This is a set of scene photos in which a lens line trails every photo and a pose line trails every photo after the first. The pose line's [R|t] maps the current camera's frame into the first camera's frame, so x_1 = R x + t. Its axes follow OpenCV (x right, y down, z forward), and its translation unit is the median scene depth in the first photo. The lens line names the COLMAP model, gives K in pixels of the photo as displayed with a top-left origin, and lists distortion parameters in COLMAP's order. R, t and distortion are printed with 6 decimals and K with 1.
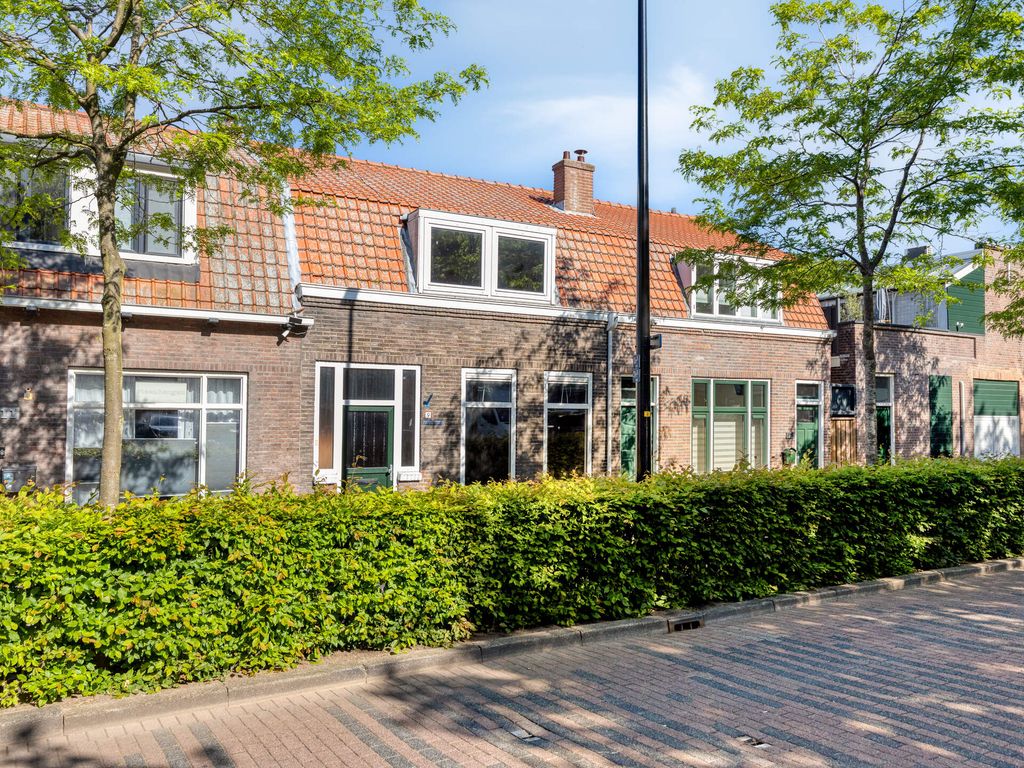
lens RADIAL K [[857.6, 0, 512.0], [0, 857.6, 384.0], [0, 0, 1]] dist [0.000189, -0.001375]
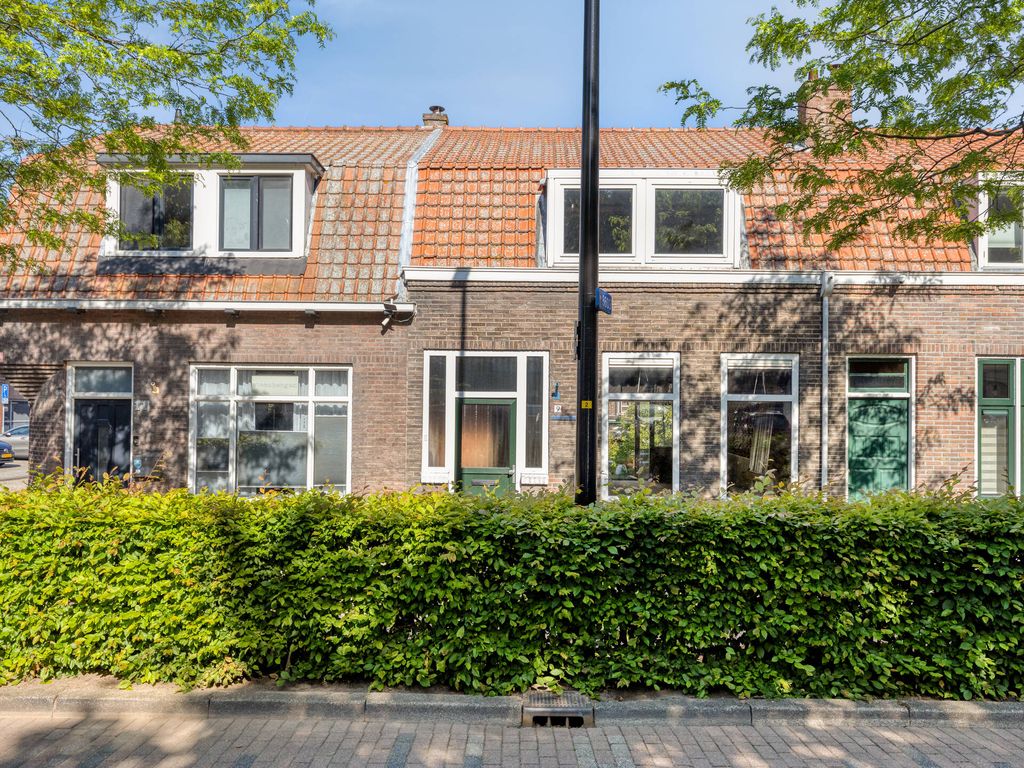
lens RADIAL K [[857.6, 0, 512.0], [0, 857.6, 384.0], [0, 0, 1]] dist [0.000189, -0.001375]
pose [[0.840038, -0.014736, -0.542328, 0.344004], [0.015869, 0.999871, -0.002589, 0.013555], [0.542296, -0.006431, 0.840163, 0.269878]]
